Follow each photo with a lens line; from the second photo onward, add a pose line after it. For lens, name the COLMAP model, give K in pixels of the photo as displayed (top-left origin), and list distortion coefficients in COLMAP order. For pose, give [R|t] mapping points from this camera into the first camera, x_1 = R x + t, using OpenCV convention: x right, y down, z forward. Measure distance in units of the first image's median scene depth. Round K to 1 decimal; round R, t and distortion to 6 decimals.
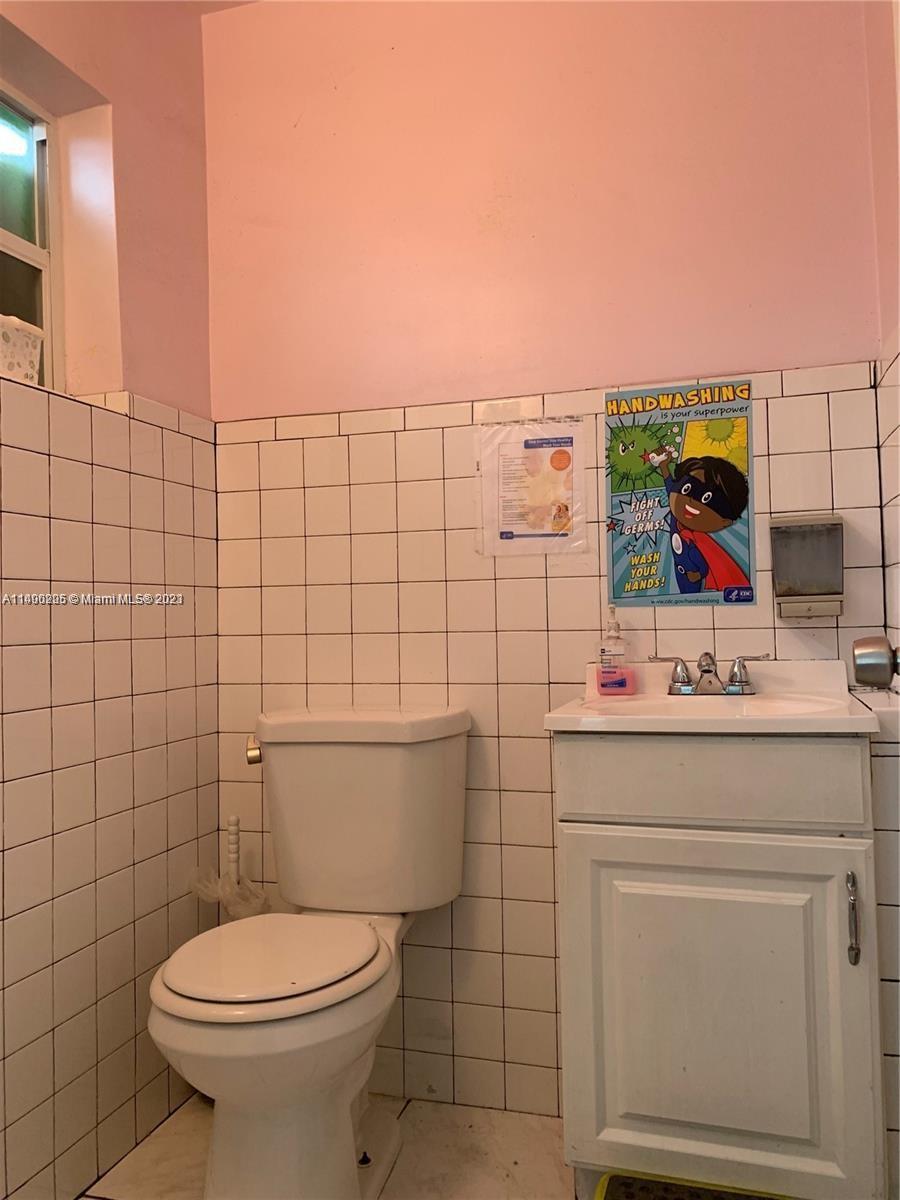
lens RADIAL K [[909.8, 0, 450.5], [0, 909.8, 598.1], [0, 0, 1]] dist [0.041184, -0.054625]
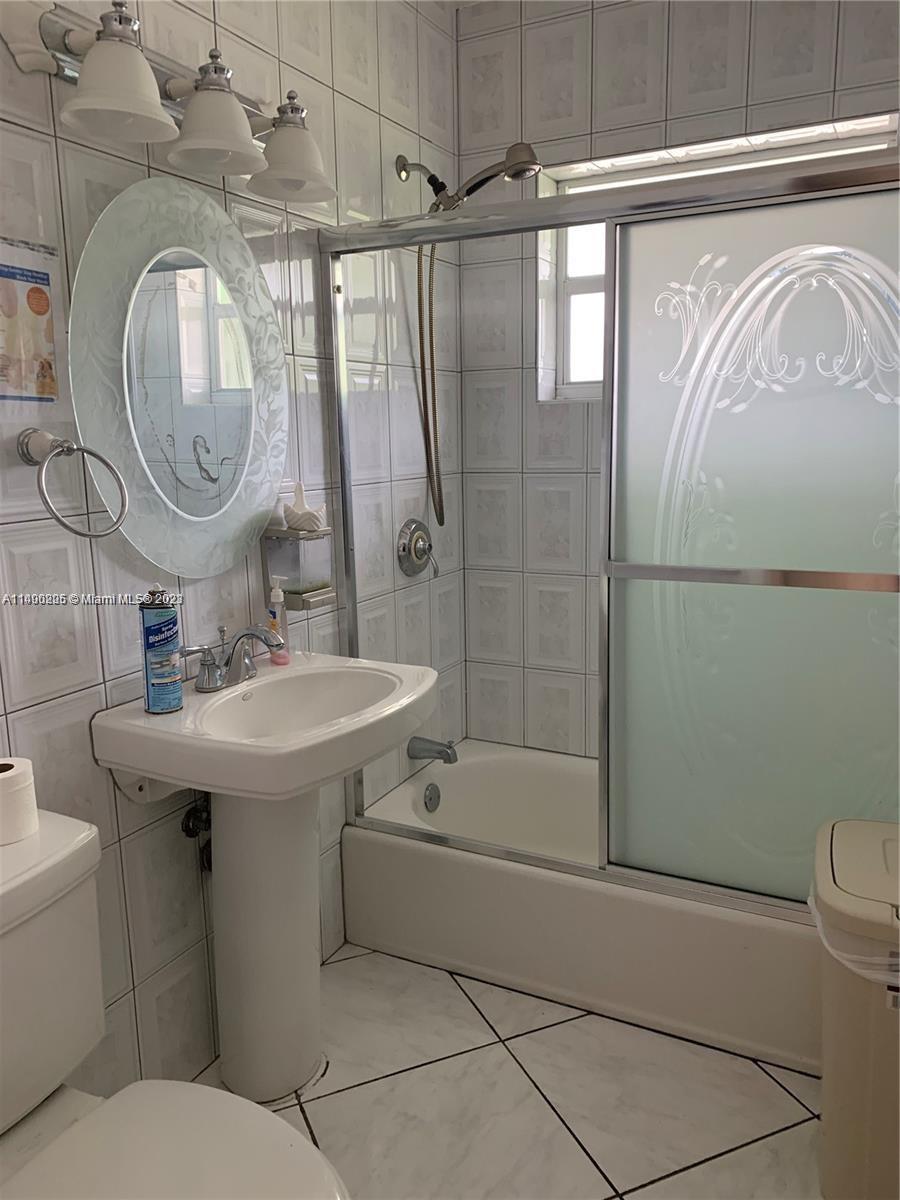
lens RADIAL K [[909.8, 0, 449.8], [0, 909.8, 600.5], [0, 0, 1]] dist [0.041184, -0.054625]
pose [[0.164089, -0.174419, 0.970903, -0.629252], [-0.001837, 0.984188, 0.177116, -0.038956], [-0.986444, -0.030846, 0.161174, 0.517842]]
